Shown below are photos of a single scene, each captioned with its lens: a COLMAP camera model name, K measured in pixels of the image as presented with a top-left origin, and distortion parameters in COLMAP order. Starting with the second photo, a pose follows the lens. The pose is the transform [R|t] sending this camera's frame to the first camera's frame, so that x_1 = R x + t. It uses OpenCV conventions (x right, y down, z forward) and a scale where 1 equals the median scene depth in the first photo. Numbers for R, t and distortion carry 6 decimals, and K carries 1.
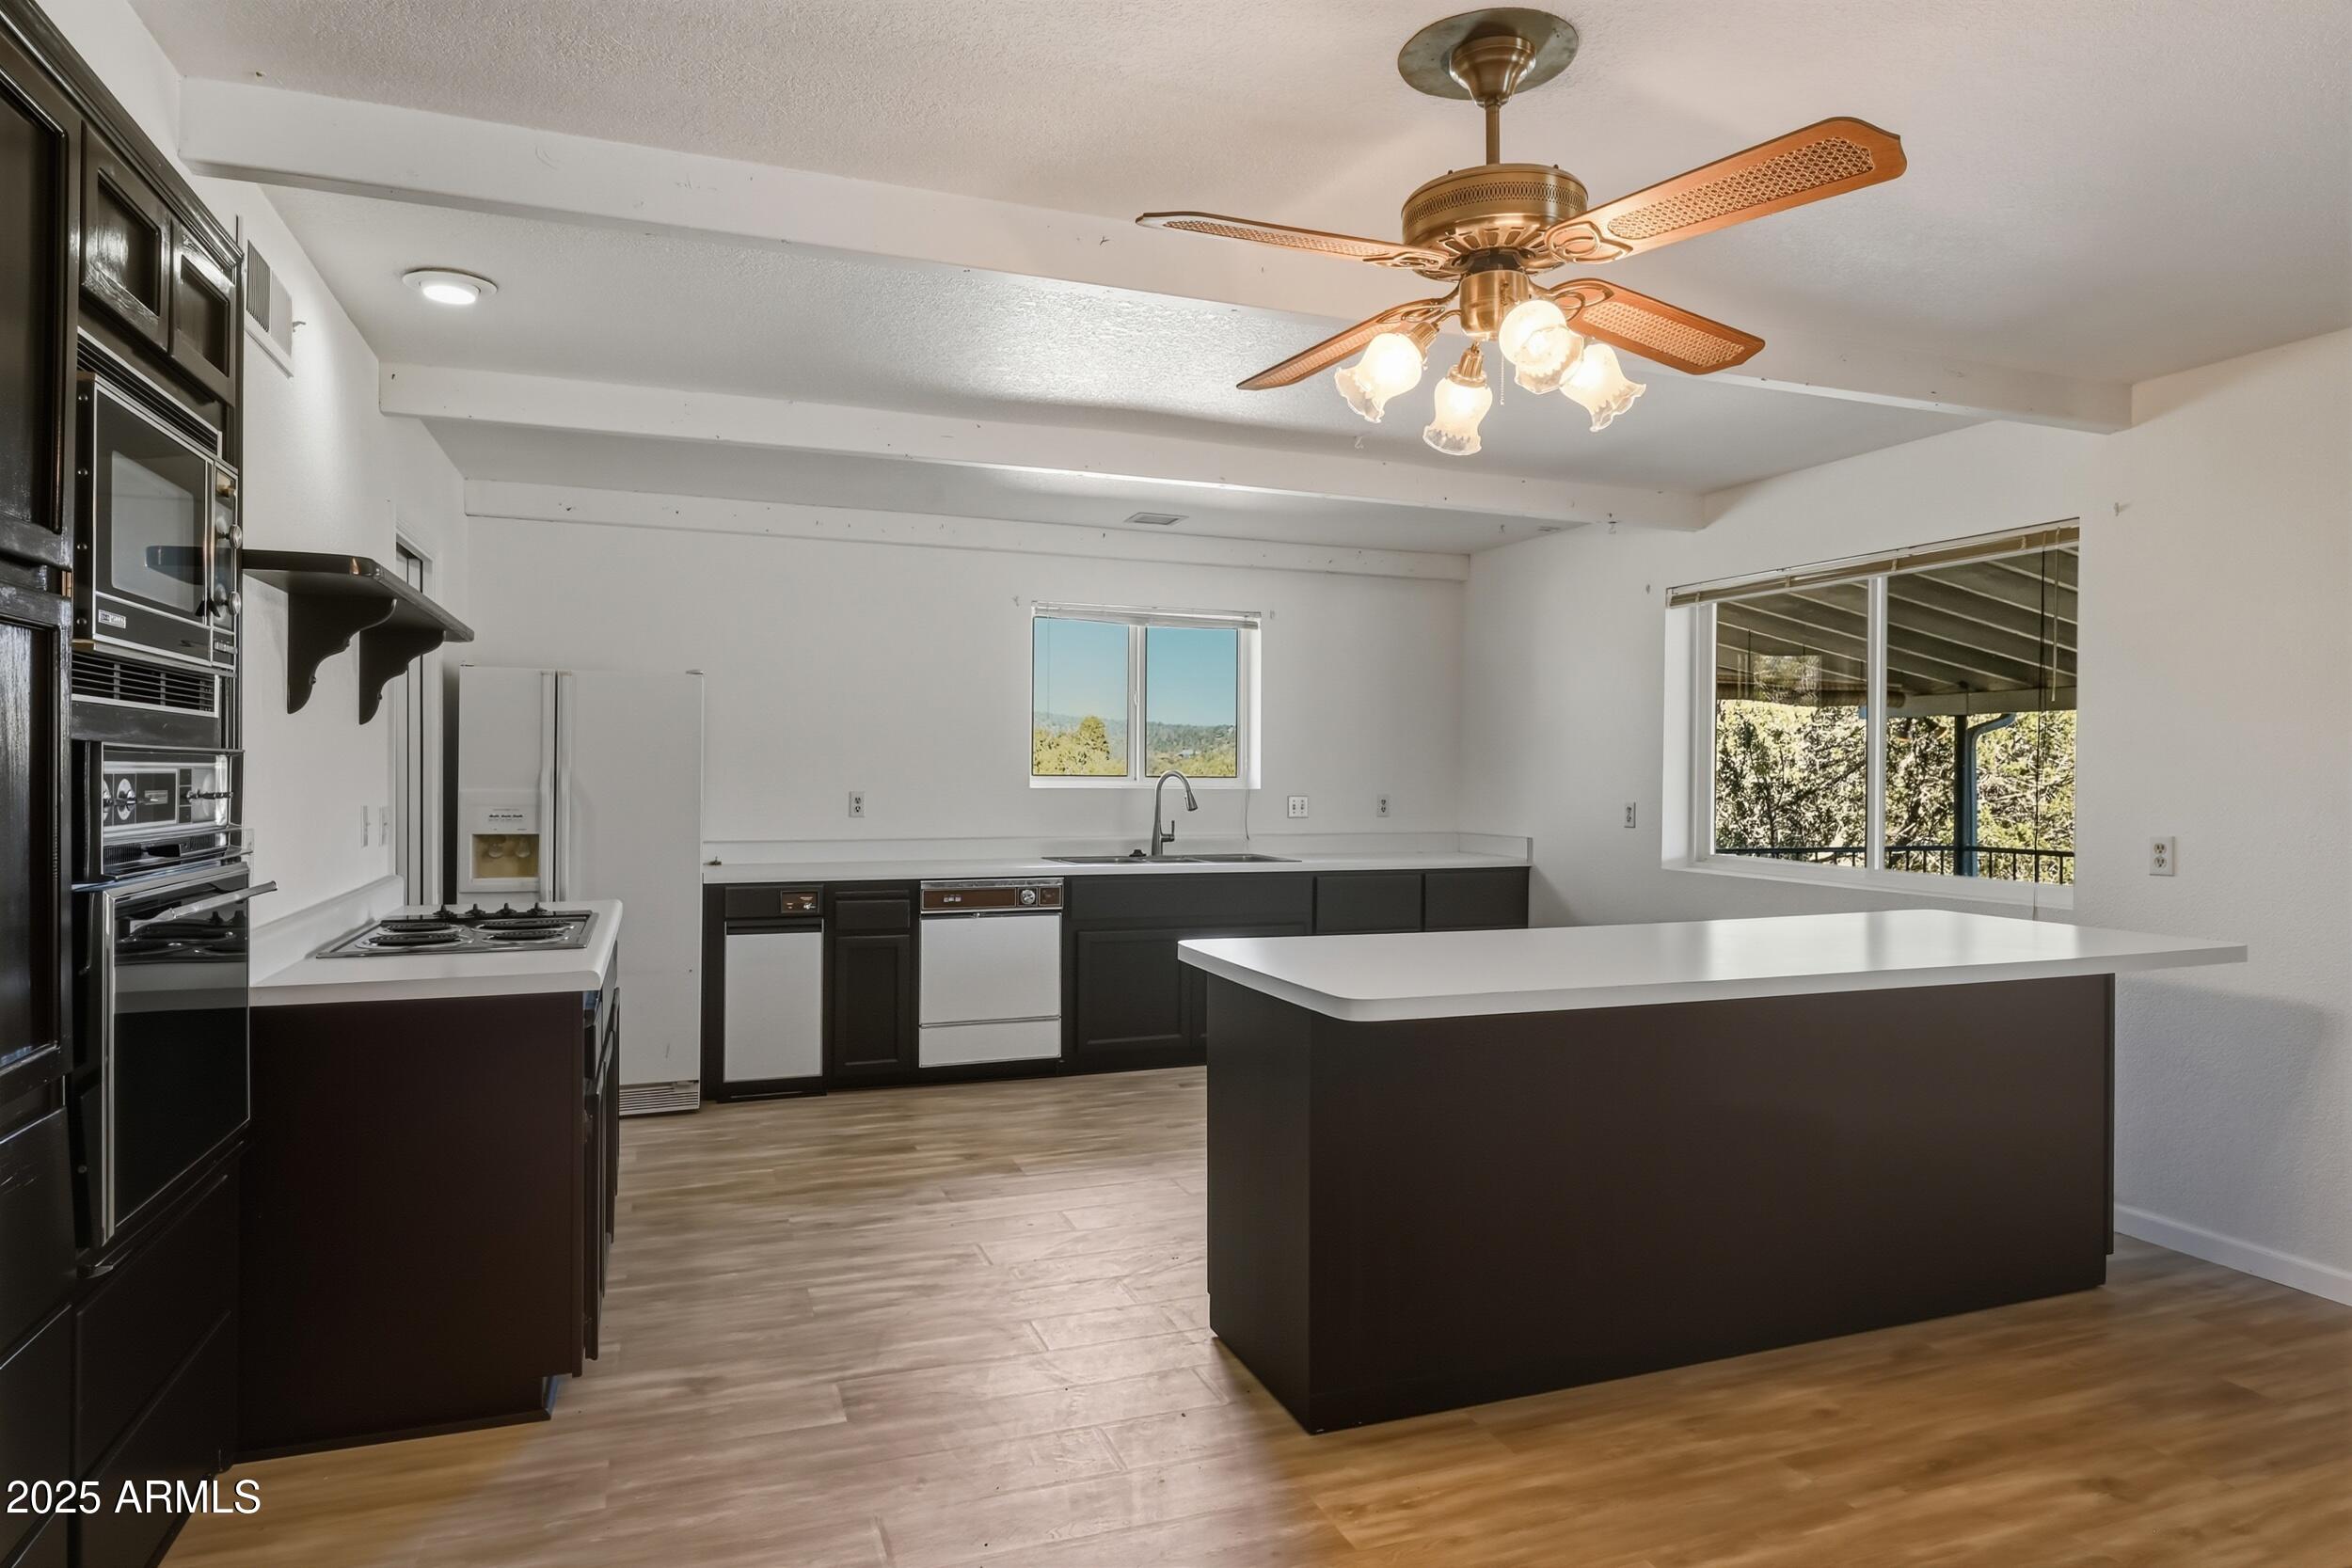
lens RADIAL K [[1353.8, 0, 1178.0], [0, 1353.8, 769.4], [0, 0, 1]] dist [-0.004196, -0.001236]
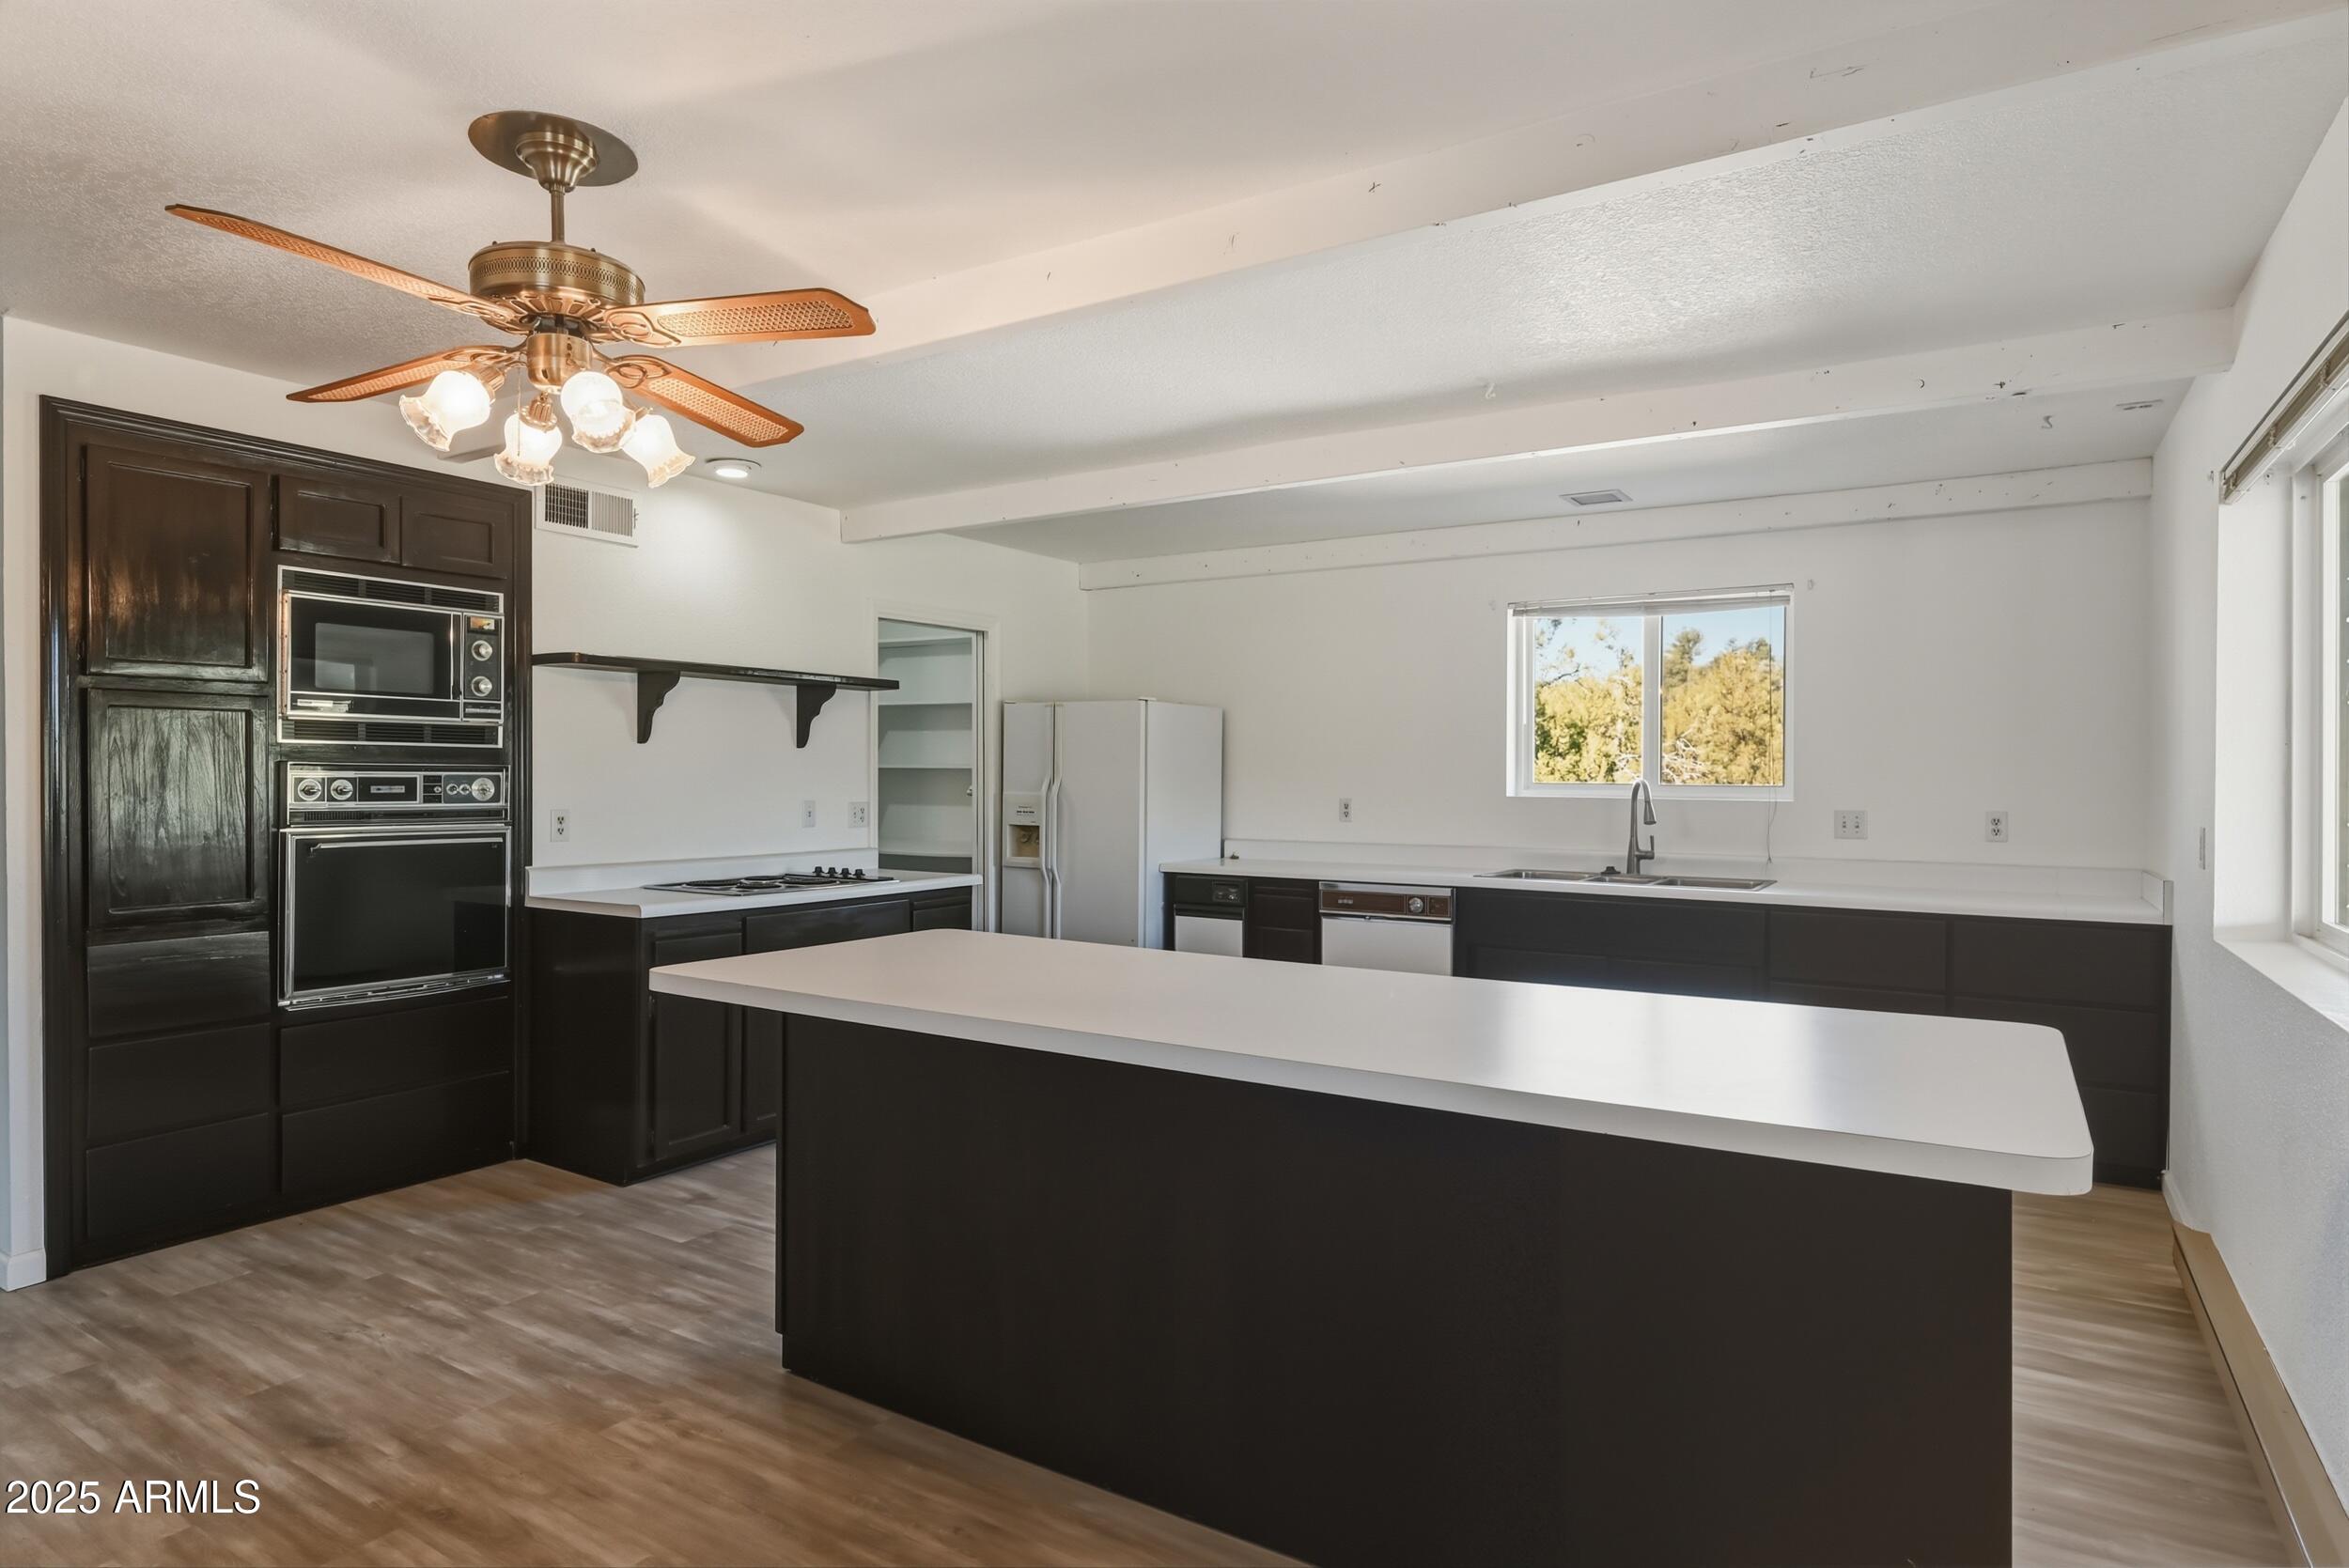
lens RADIAL K [[1286.0, 0, 1185.0], [0, 1286.0, 772.3], [0, 0, 1]] dist [0.003761, -0.000822]
pose [[0.603052, -0.005074, -0.797686, 0.556617], [-0.000201, 0.999979, -0.006512, 0.002742], [0.797702, 0.004088, 0.603038, 0.301372]]
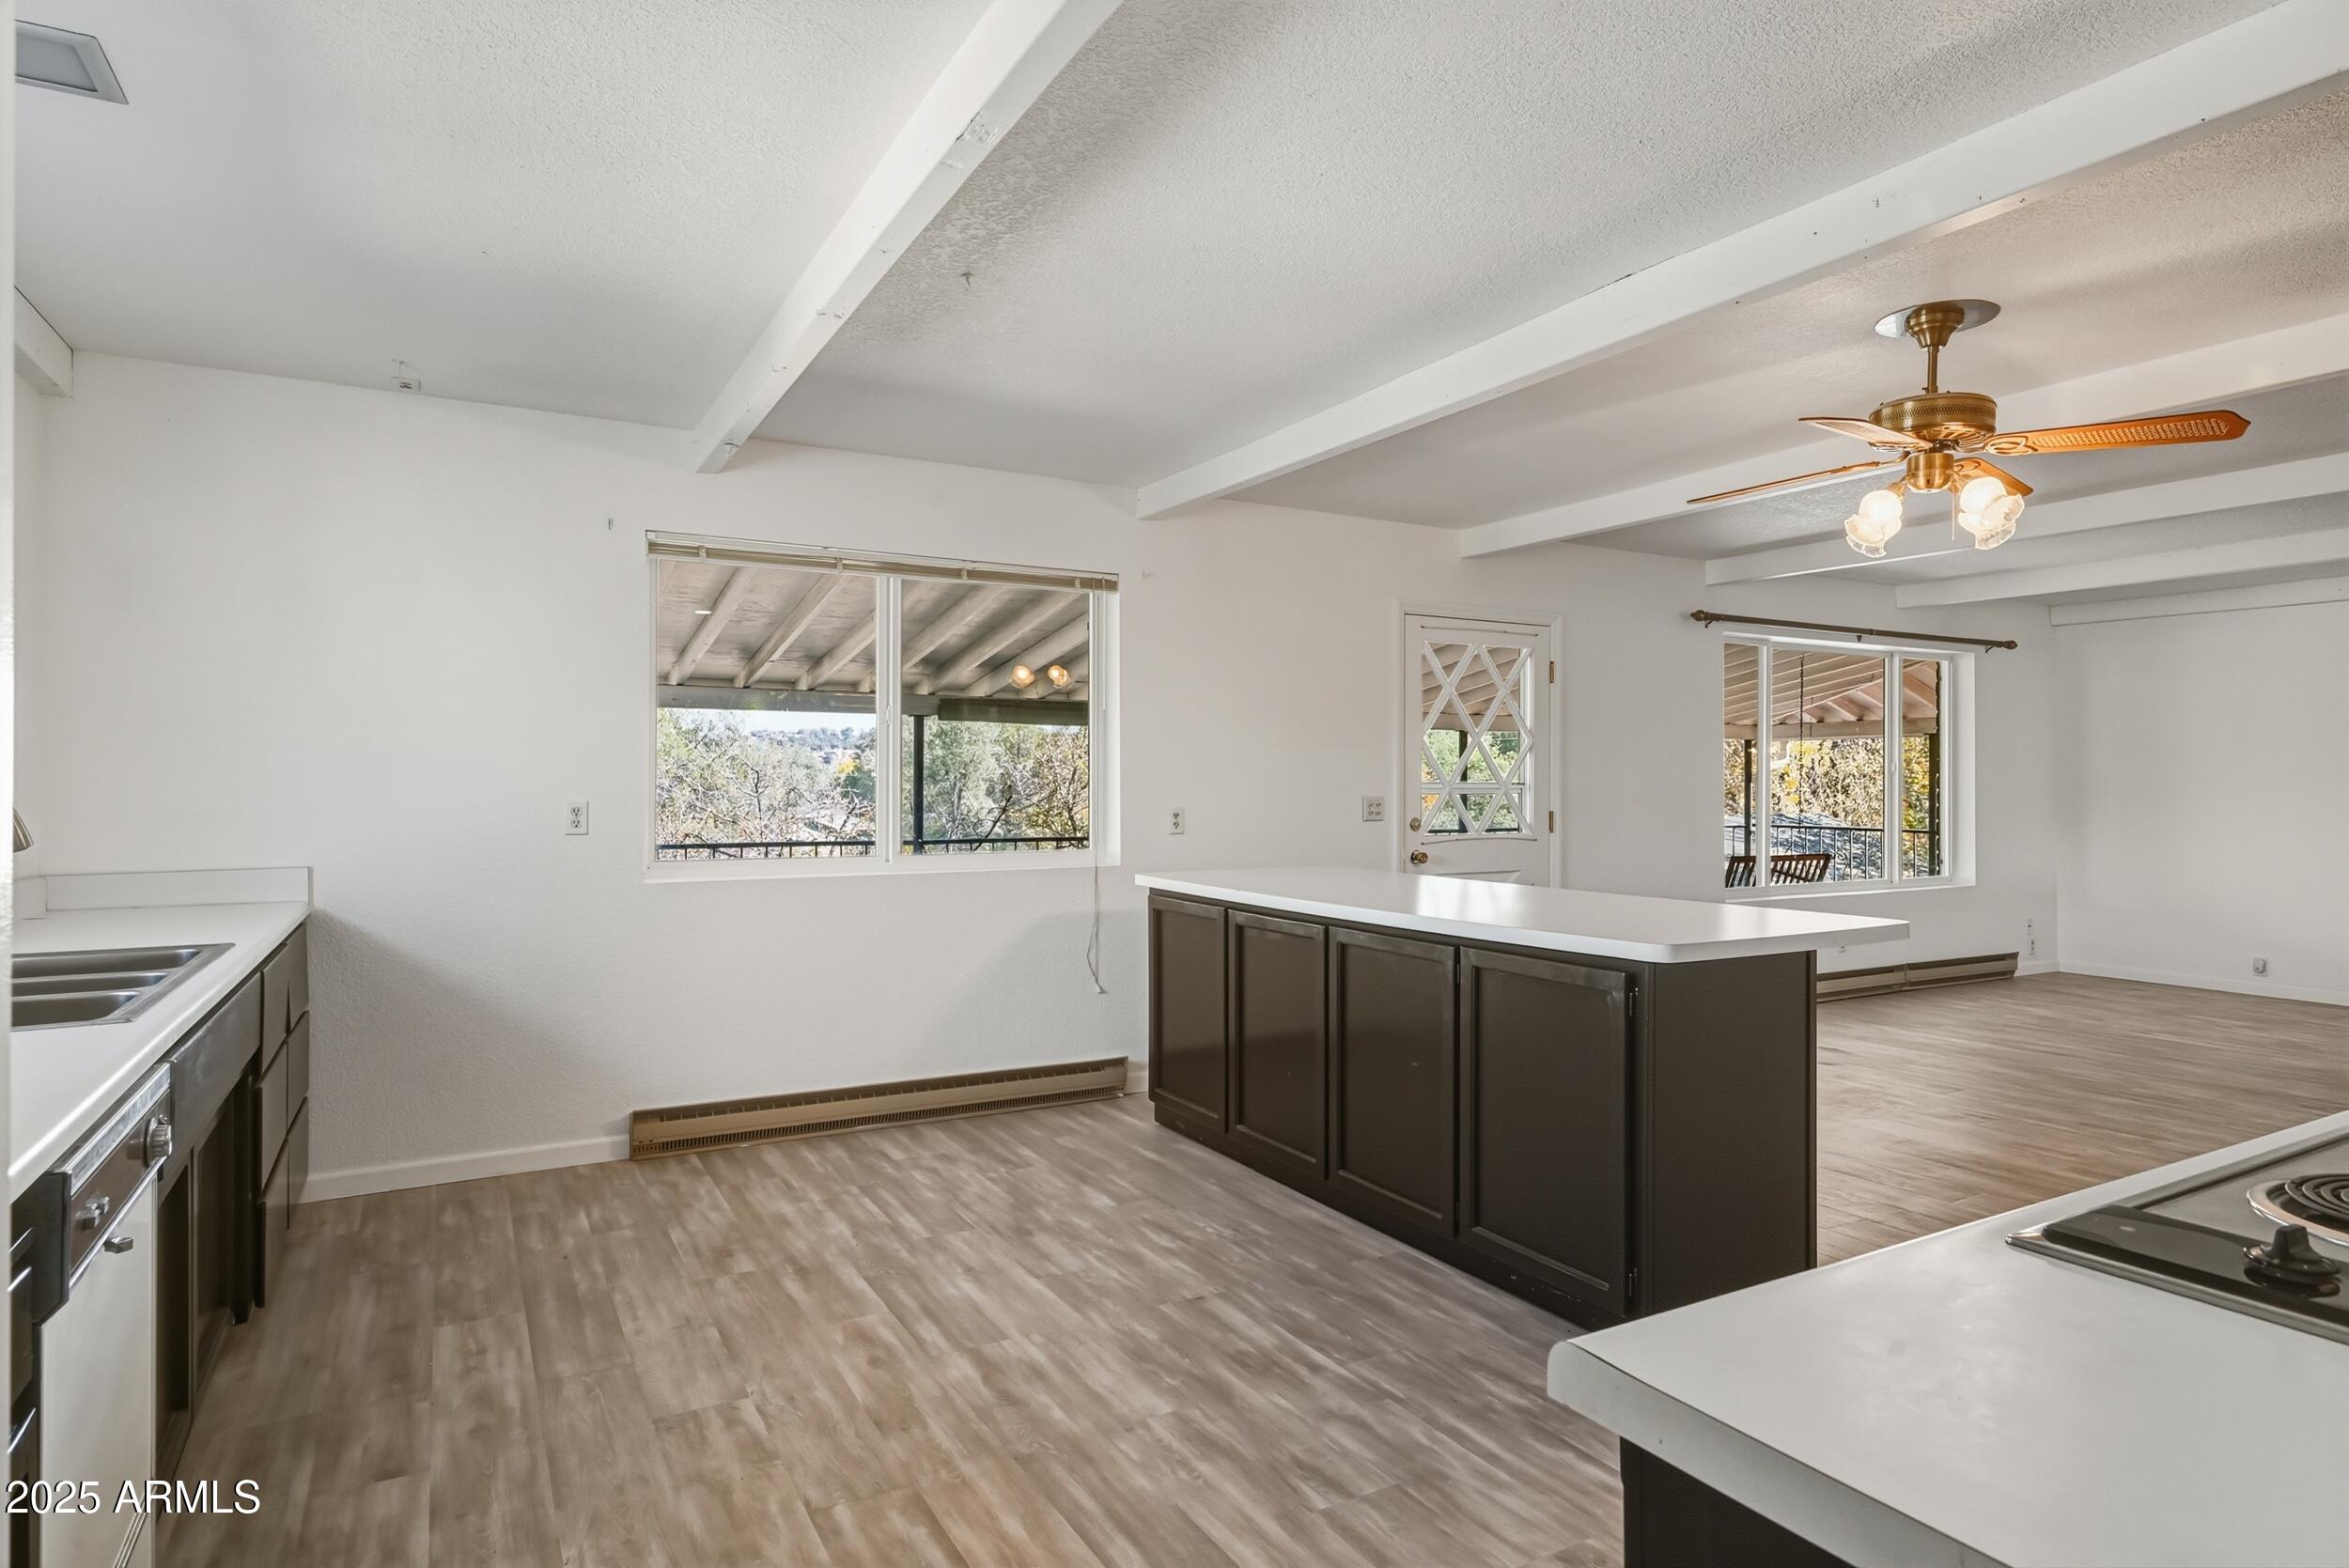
lens RADIAL K [[1286.0, 0, 1174.6], [0, 1286.0, 783.1], [0, 0, 1]] dist [0.003761, -0.000822]
pose [[-0.151236, -0.003951, 0.988490, -0.774968], [-0.000973, 0.999992, 0.003849, 0.005835], [-0.988497, -0.000380, -0.151239, 0.987631]]
